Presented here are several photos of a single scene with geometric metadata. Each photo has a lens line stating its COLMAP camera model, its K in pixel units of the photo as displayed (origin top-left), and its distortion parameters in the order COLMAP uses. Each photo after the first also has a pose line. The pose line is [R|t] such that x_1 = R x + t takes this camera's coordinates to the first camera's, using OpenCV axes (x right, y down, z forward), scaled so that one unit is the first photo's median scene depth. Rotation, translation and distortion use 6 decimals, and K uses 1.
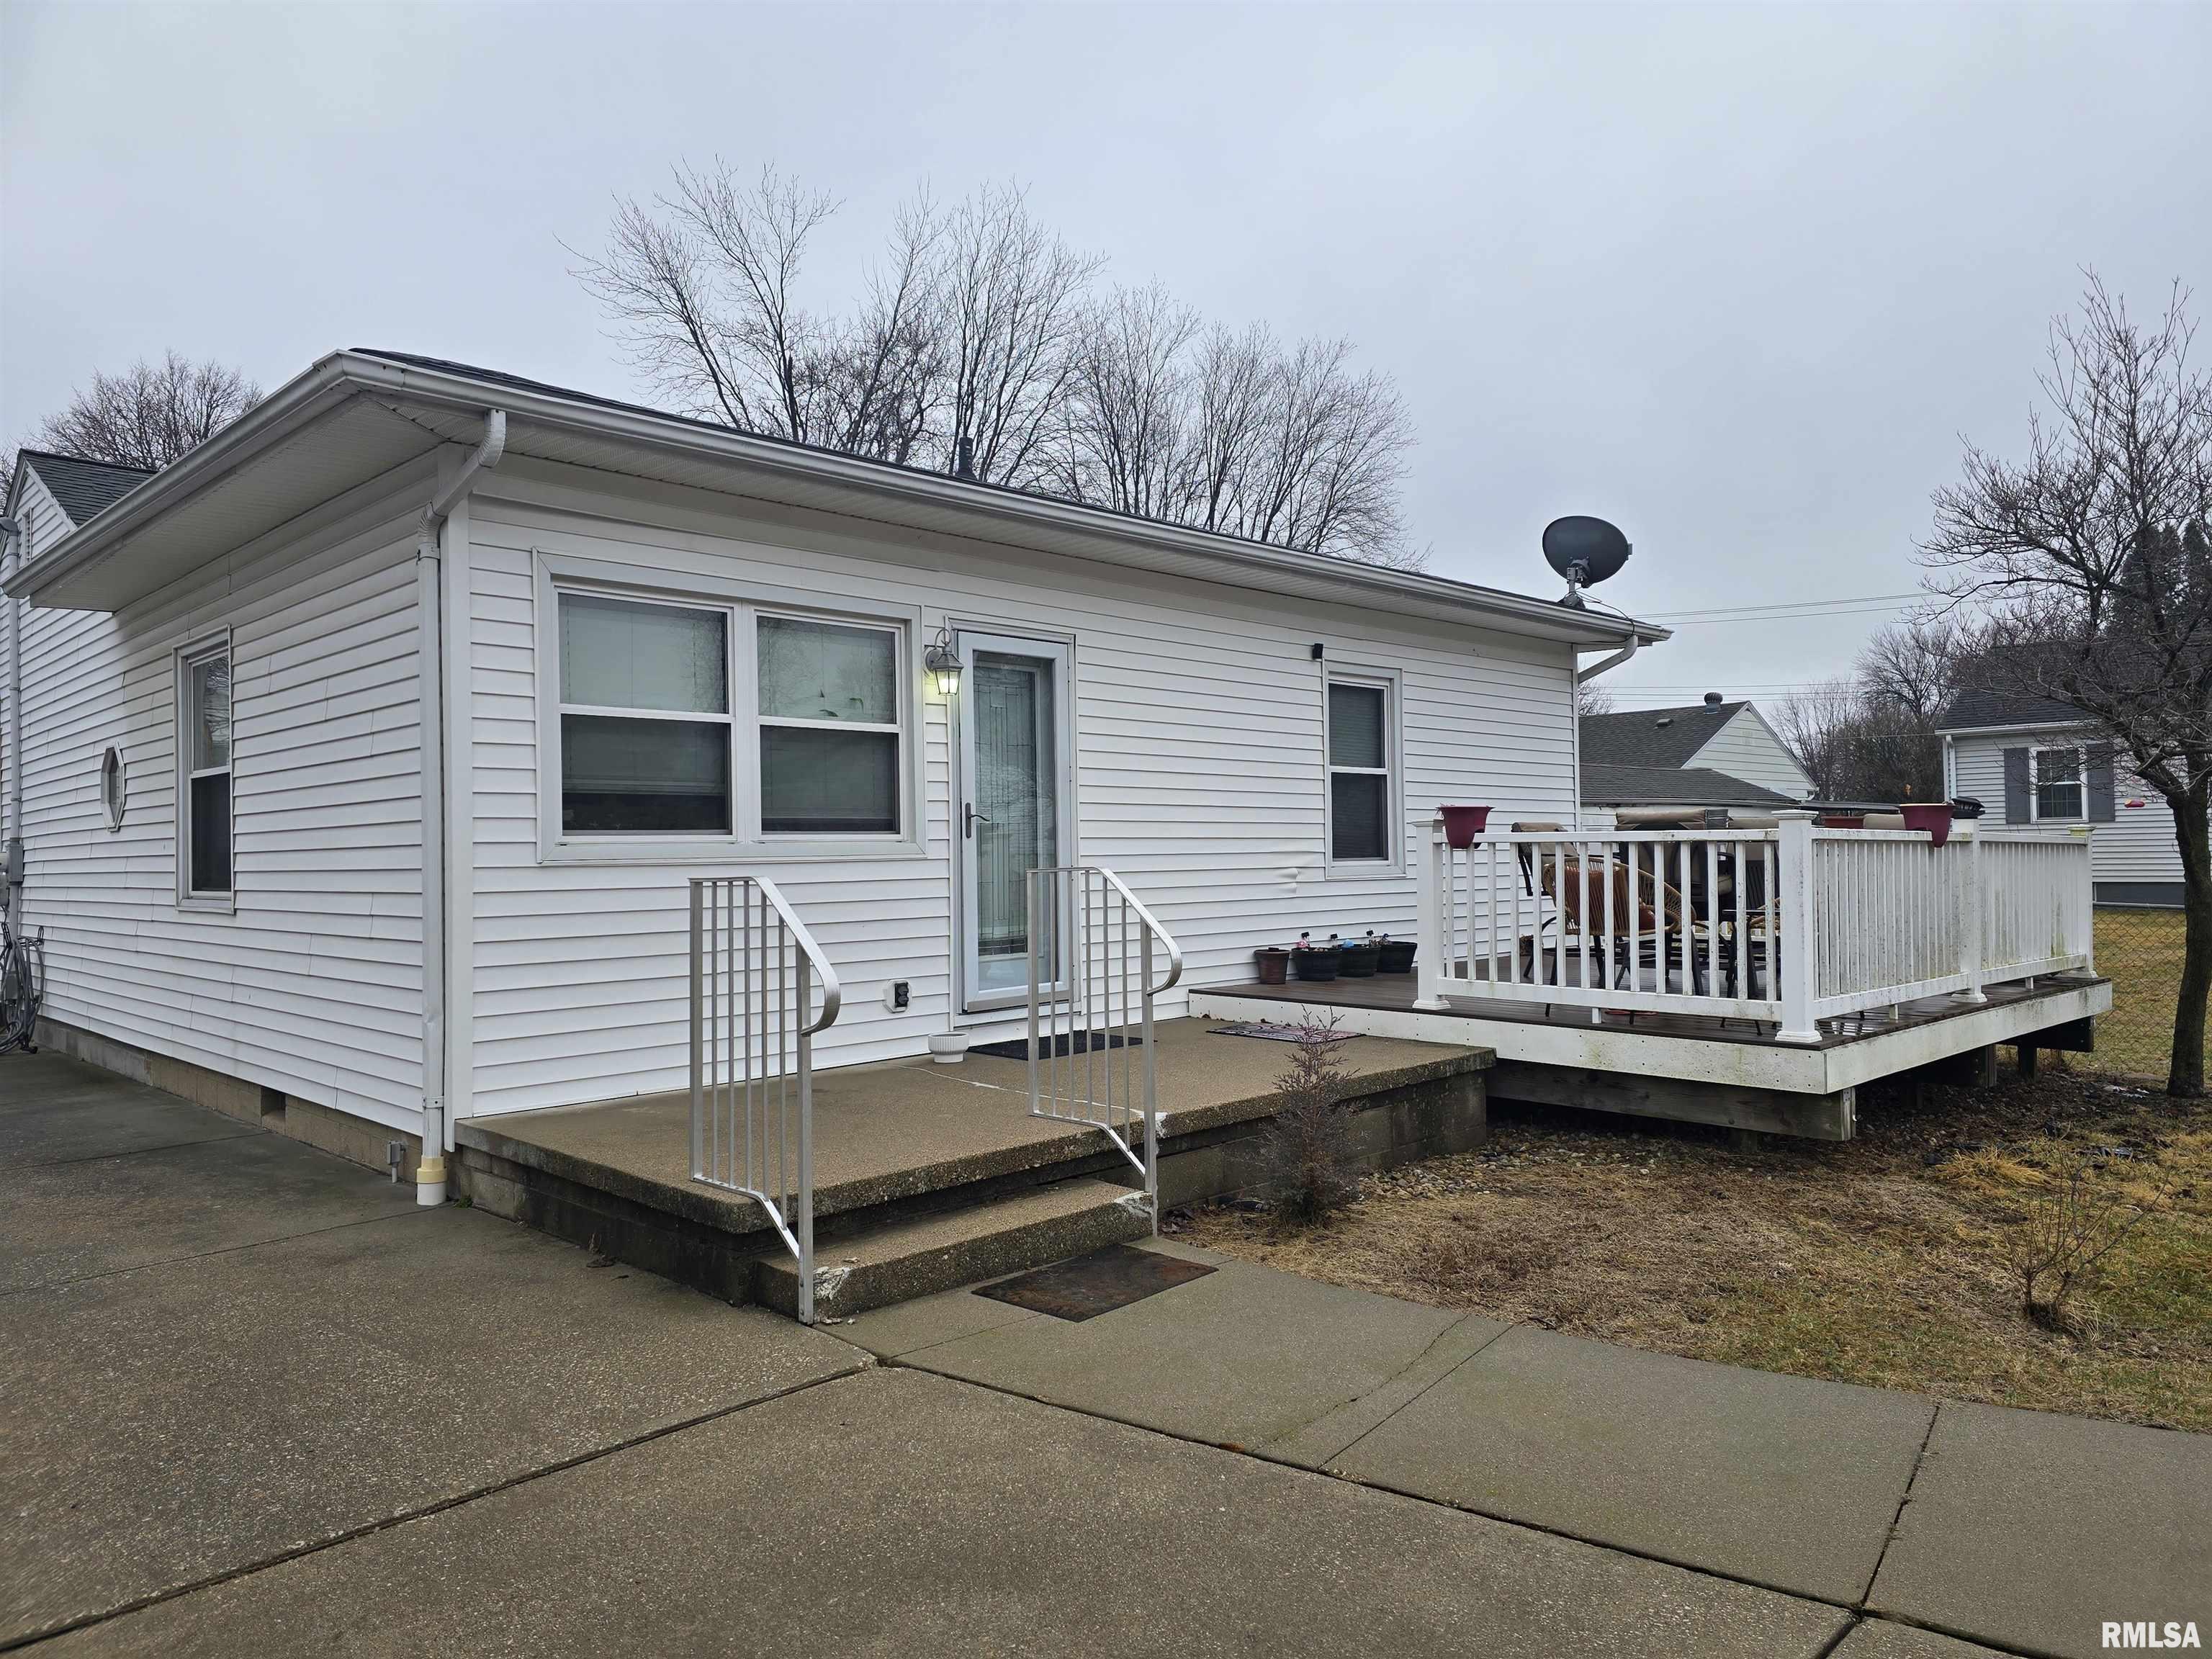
lens RADIAL K [[1481.4, 0, 1107.4], [0, 1481.4, 839.5], [0, 0, 1]] dist [-0.003943, -0.015761]
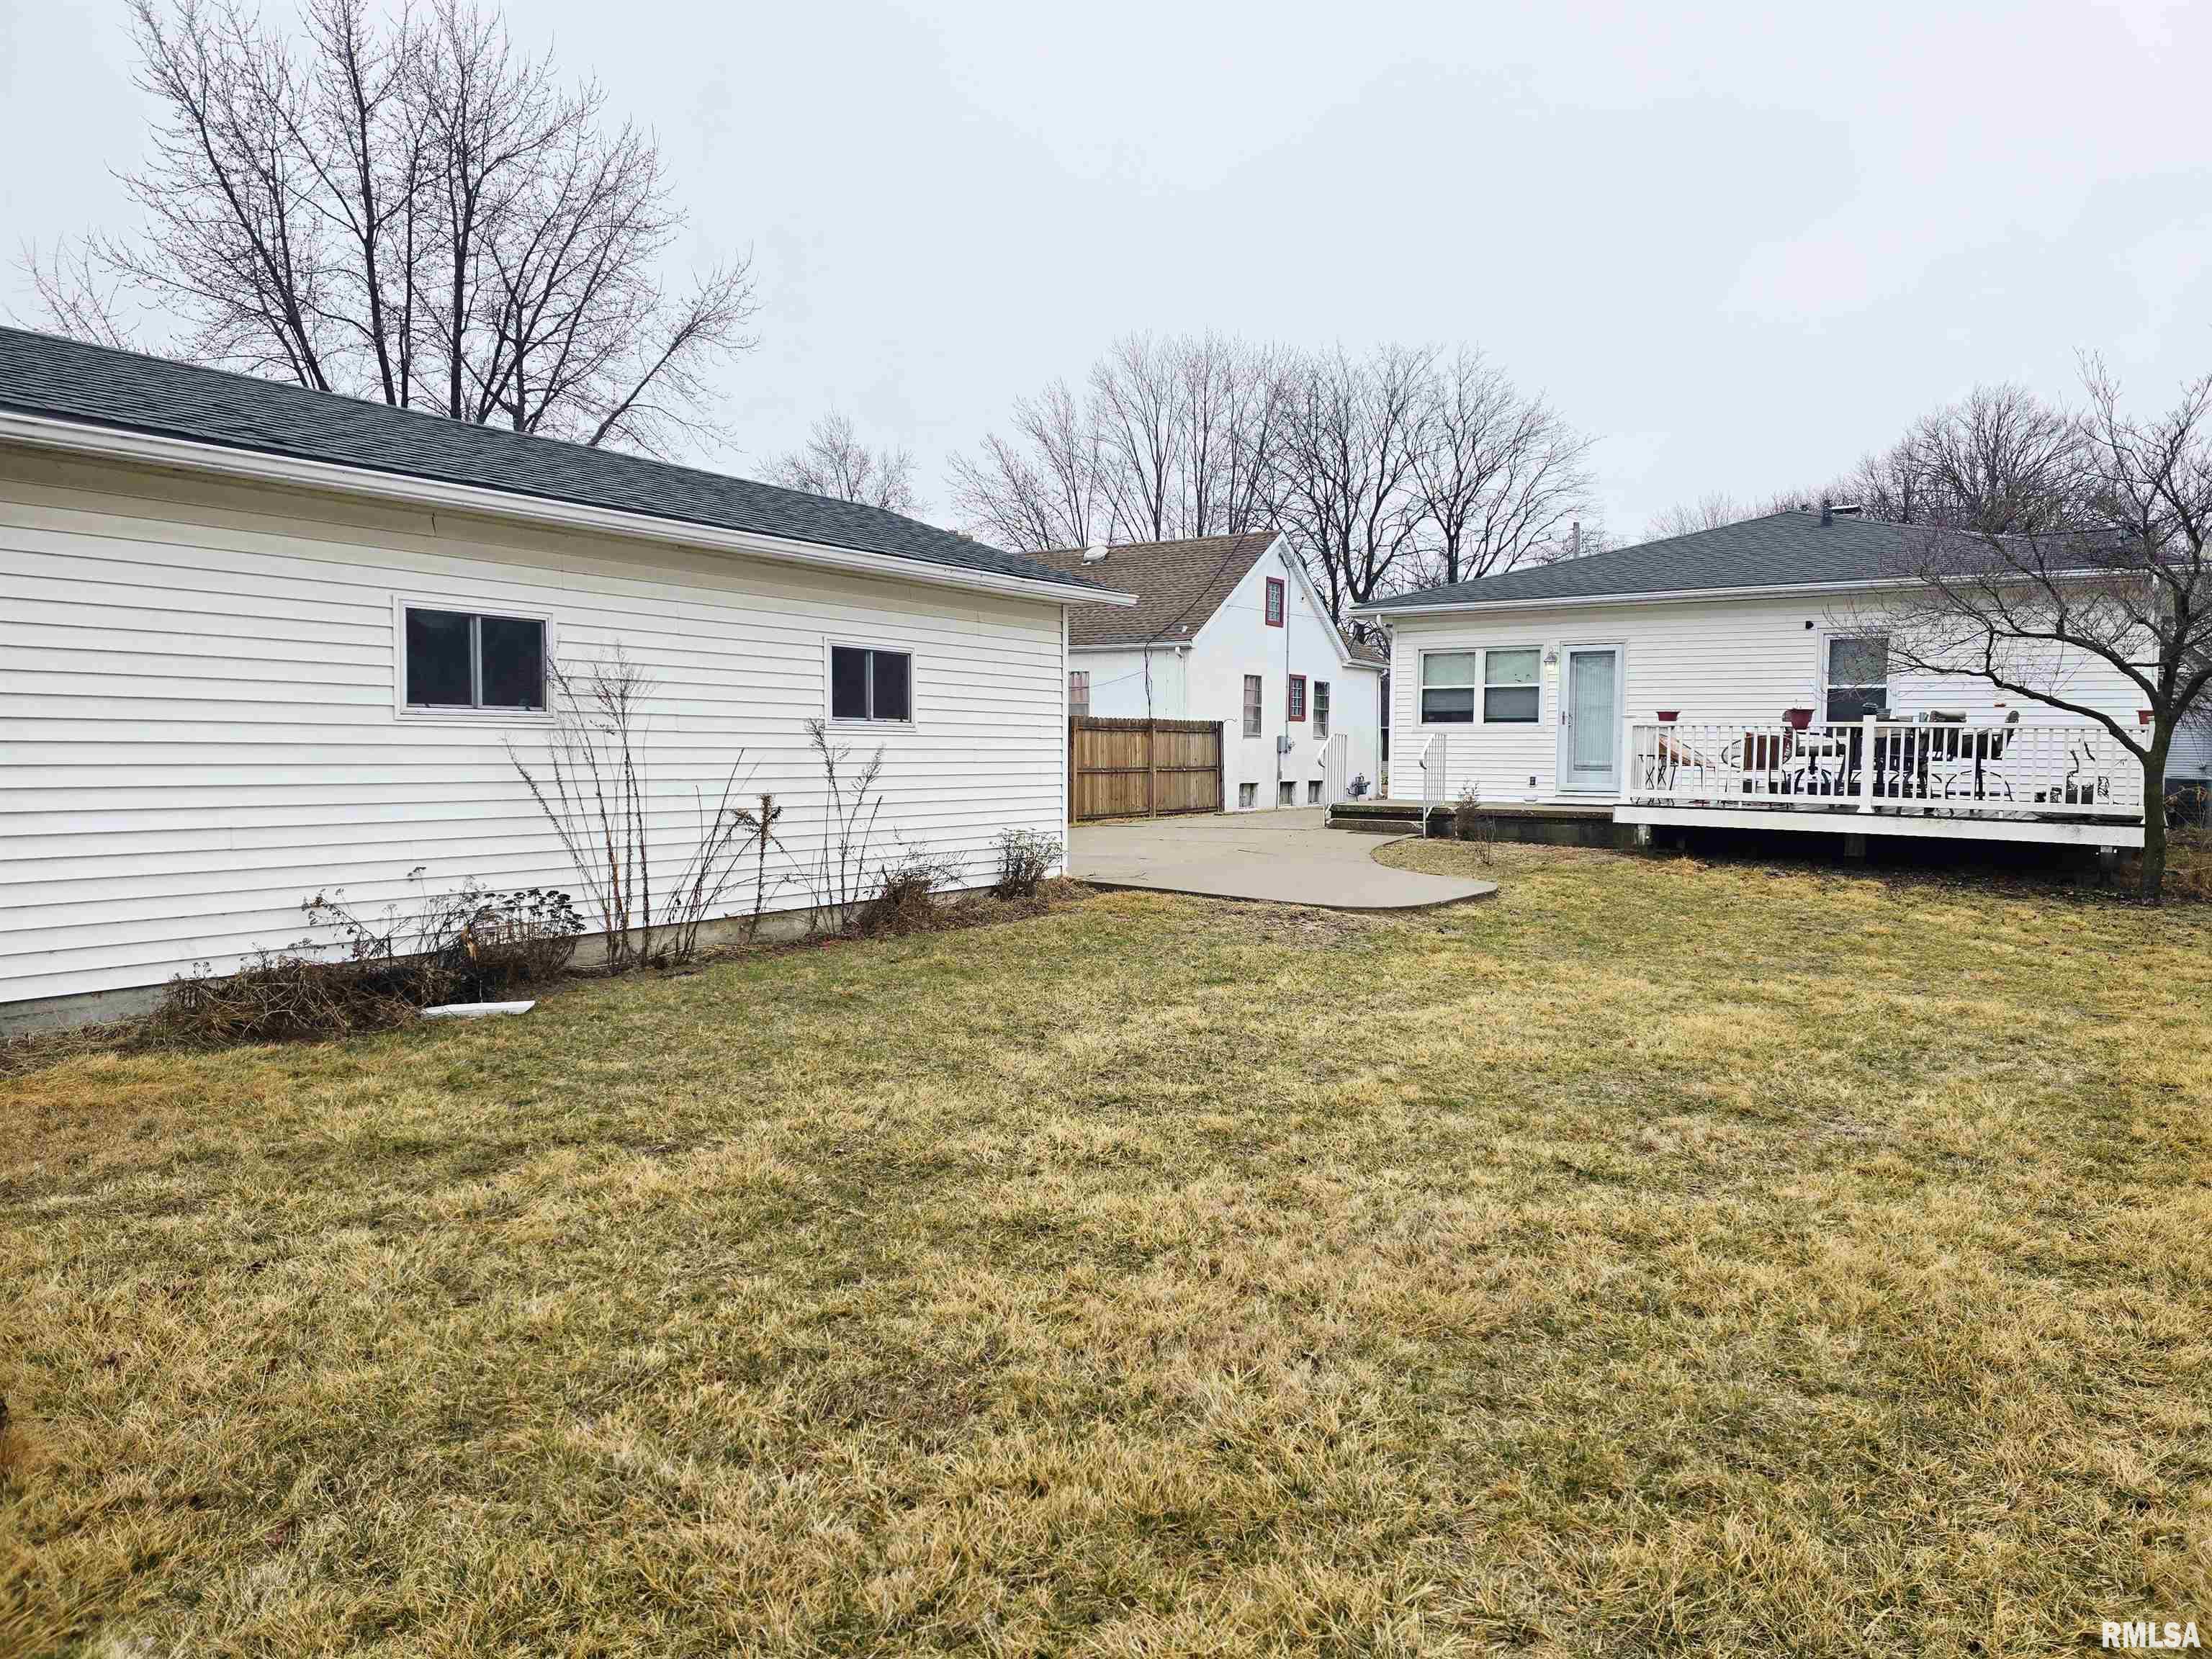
lens RADIAL K [[1481.4, 0, 1106.5], [0, 1481.4, 830.2], [0, 0, 1]] dist [-0.003943, -0.015761]
pose [[0.136024, 0.064626, -0.988596, 2.675171], [0.002471, 0.997845, 0.065570, 0.014128], [0.990703, -0.011362, 0.135571, -0.195560]]
